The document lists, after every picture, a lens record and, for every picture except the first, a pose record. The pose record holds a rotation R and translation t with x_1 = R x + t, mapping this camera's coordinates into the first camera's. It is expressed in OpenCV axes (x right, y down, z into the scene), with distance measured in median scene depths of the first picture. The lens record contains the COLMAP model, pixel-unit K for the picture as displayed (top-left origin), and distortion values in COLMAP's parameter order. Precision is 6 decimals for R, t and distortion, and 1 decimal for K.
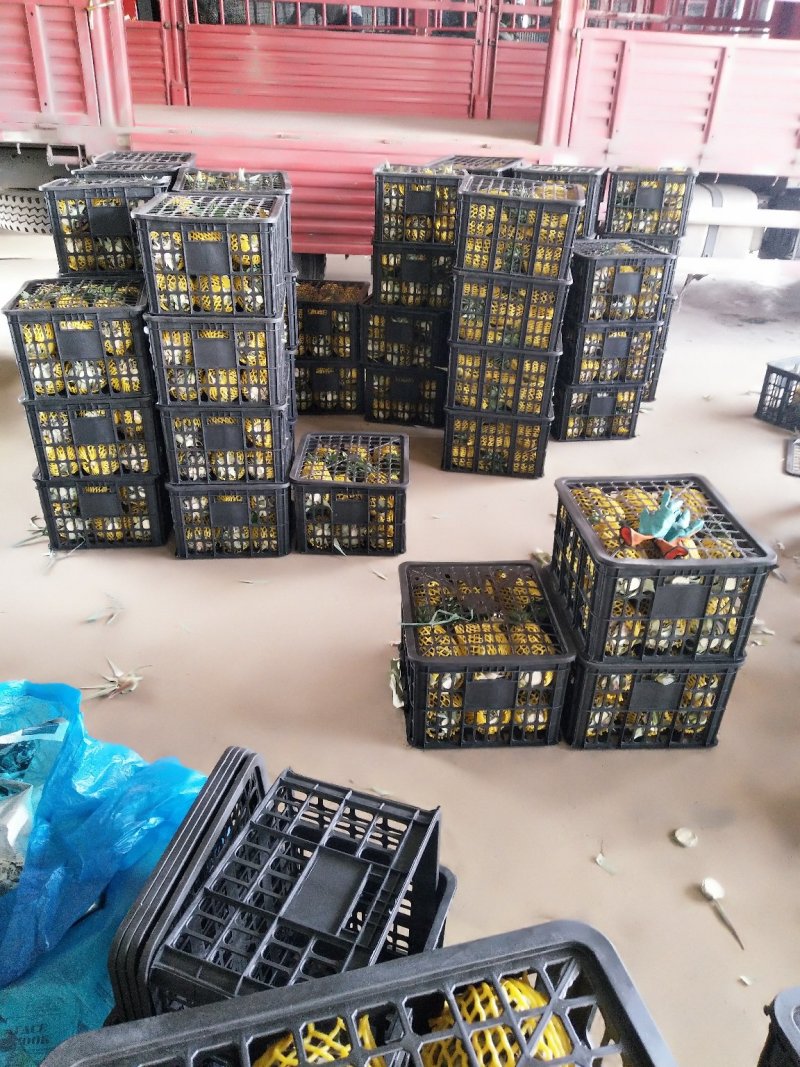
lens RADIAL K [[797.2, 0, 395.5], [0, 797.2, 538.3], [0, 0, 1]] dist [0.051779, -0.082102]
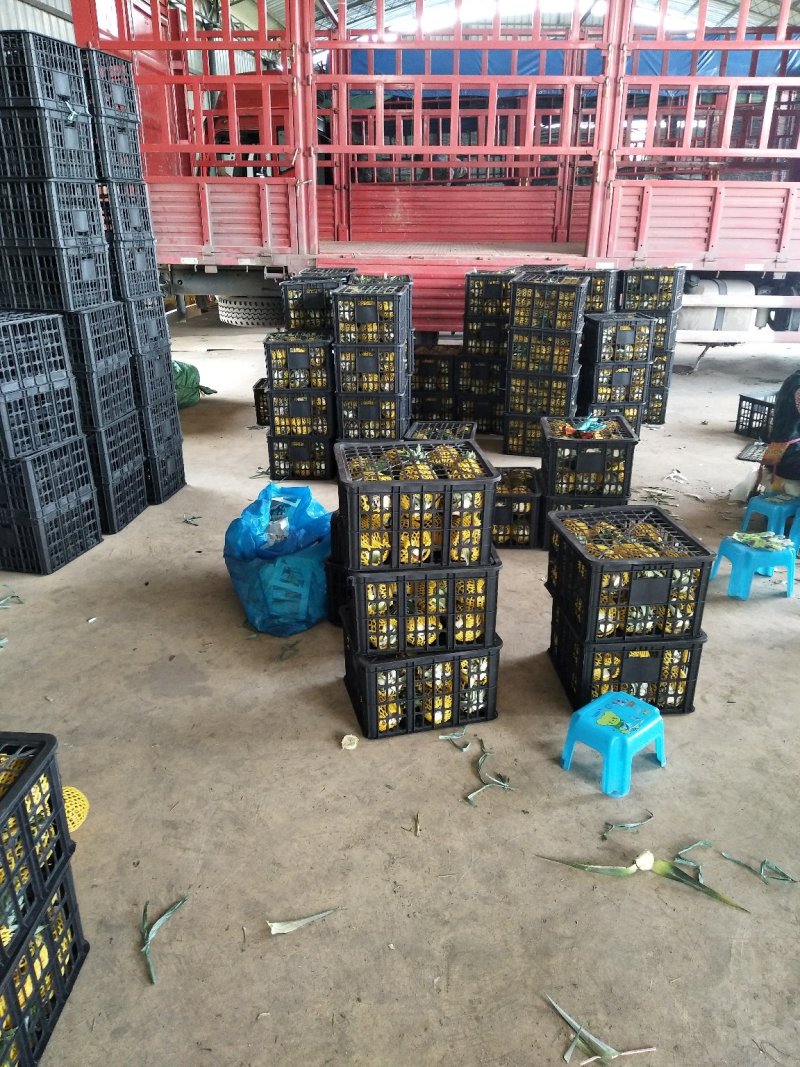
lens RADIAL K [[797.2, 0, 393.5], [0, 797.2, 546.9], [0, 0, 1]] dist [0.051779, -0.082102]
pose [[0.987019, 0.023174, -0.158925, 0.125880], [-0.042893, 0.991628, -0.121797, 0.370466], [0.154772, 0.127033, 0.979749, -0.681425]]
